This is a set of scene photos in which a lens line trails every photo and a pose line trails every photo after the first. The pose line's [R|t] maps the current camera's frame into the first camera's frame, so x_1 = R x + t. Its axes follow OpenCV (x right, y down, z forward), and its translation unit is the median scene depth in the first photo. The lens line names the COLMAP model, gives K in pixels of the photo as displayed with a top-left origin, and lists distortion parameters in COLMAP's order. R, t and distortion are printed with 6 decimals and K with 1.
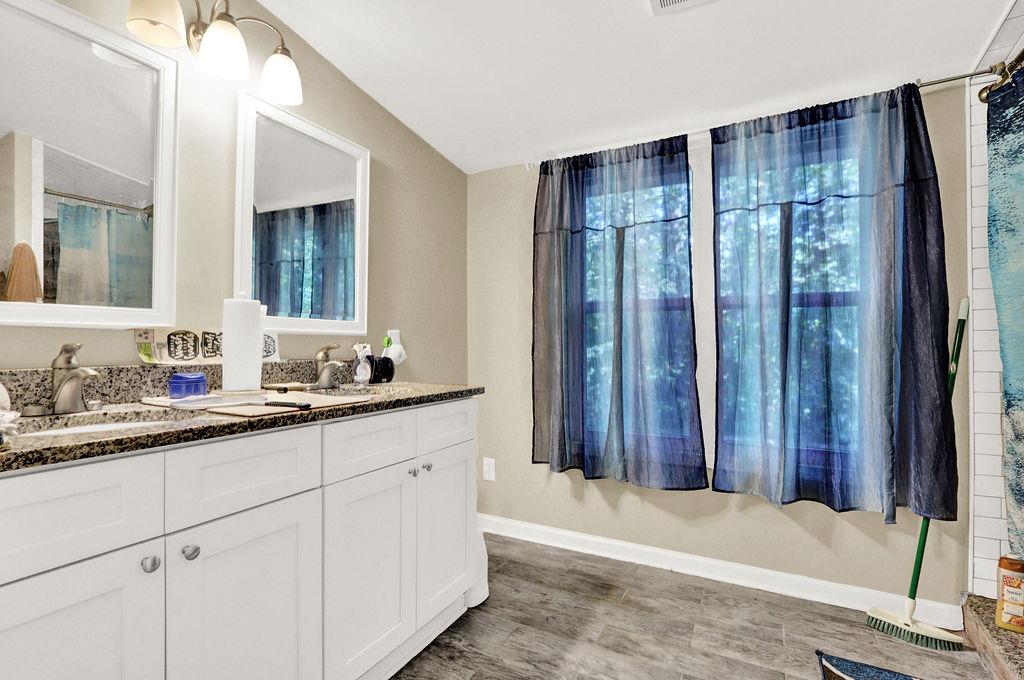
lens RADIAL K [[469.2, 0, 530.6], [0, 469.2, 344.6], [0, 0, 1]] dist [-0.002073, -0.000053]
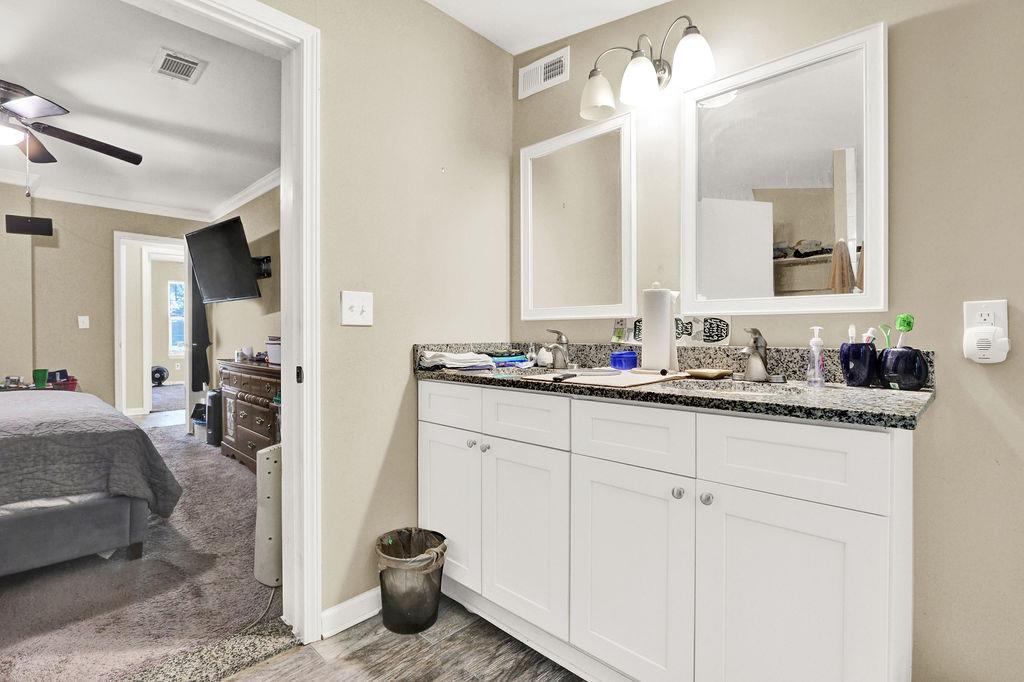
lens RADIAL K [[486.4, 0, 503.3], [0, 486.4, 334.5], [0, 0, 1]] dist [-0.018168, 0.004542]
pose [[-0.290022, -0.000526, -0.957020, 0.699393], [0.002469, 0.999996, -0.001298, 0.016642], [0.957017, -0.002739, -0.290020, 1.132429]]
